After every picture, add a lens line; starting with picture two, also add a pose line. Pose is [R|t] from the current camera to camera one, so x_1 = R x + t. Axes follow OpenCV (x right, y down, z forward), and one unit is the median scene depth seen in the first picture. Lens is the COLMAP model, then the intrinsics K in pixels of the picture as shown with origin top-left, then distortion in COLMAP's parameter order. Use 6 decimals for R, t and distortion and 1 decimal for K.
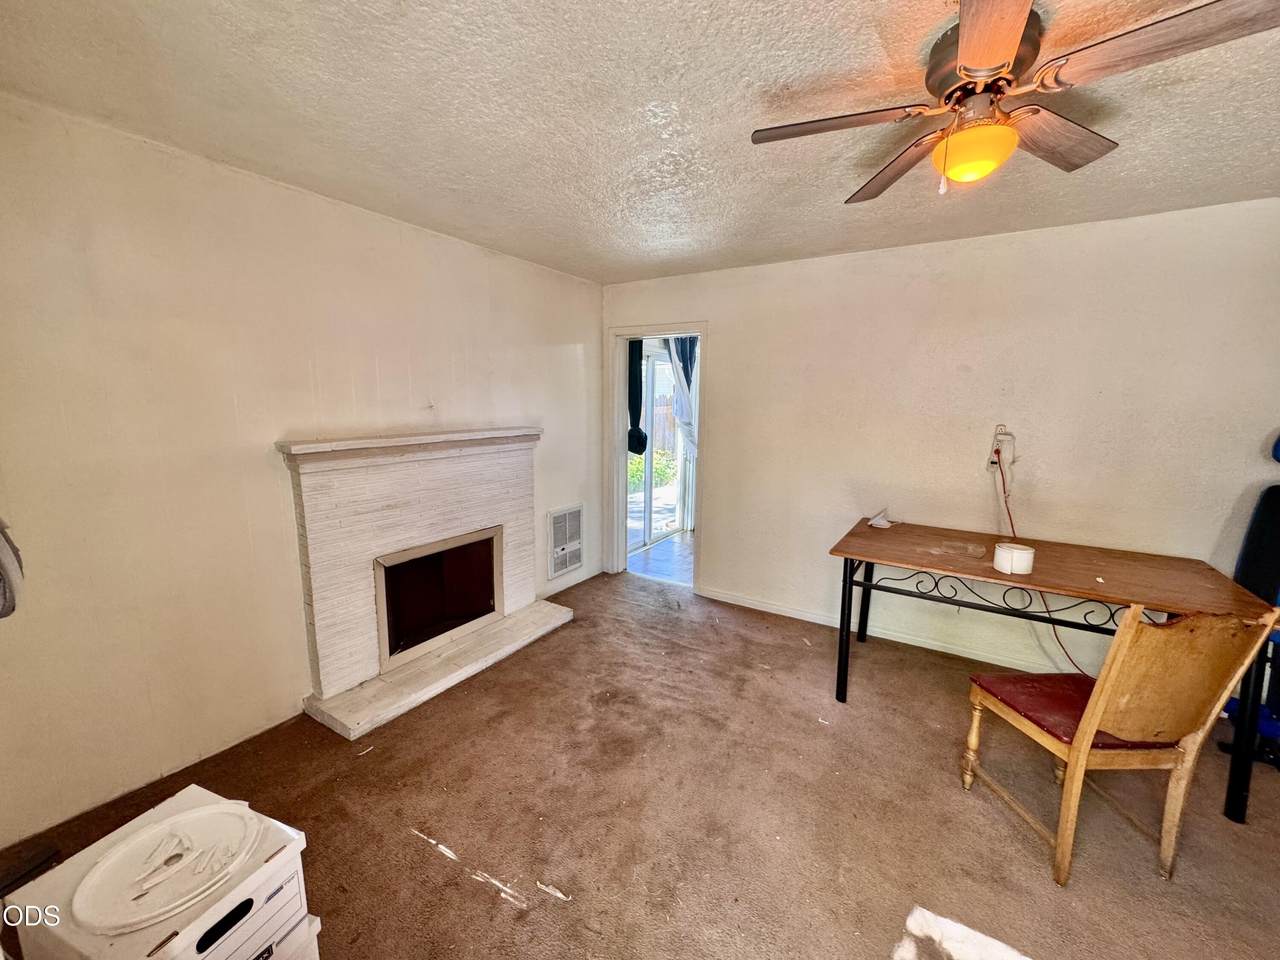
lens RADIAL K [[504.5, 0, 640.0], [0, 504.5, 480.0], [0, 0, 1]] dist [0.026461, 0.000122]
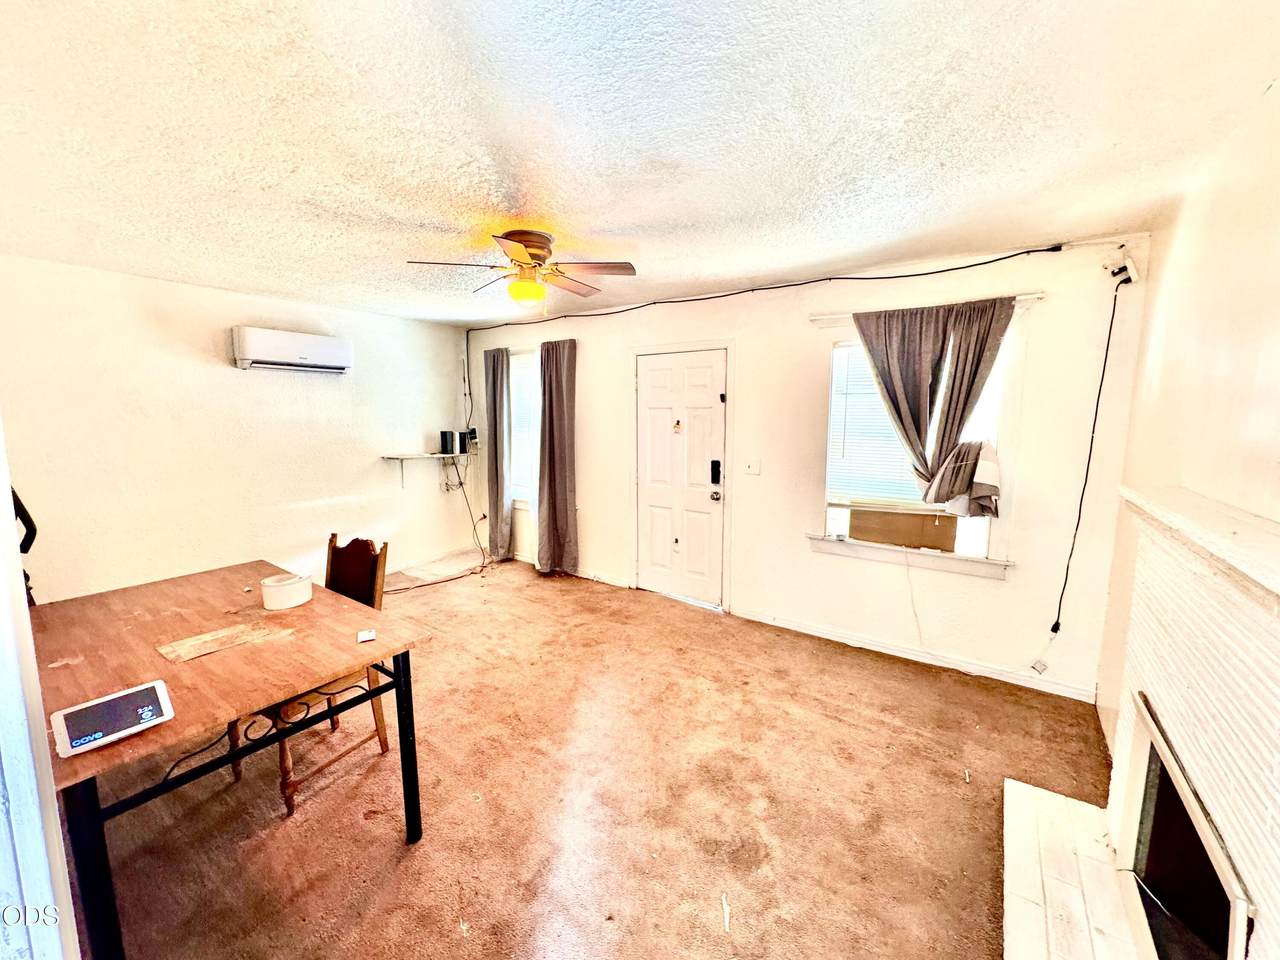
lens RADIAL K [[504.5, 0, 640.0], [0, 504.5, 480.0], [0, 0, 1]] dist [0.026461, 0.000122]
pose [[-0.998632, -0.017650, 0.049218, 0.057336], [-0.002444, 0.956030, 0.293258, -0.279447], [-0.052230, 0.292736, -0.954766, 1.644203]]
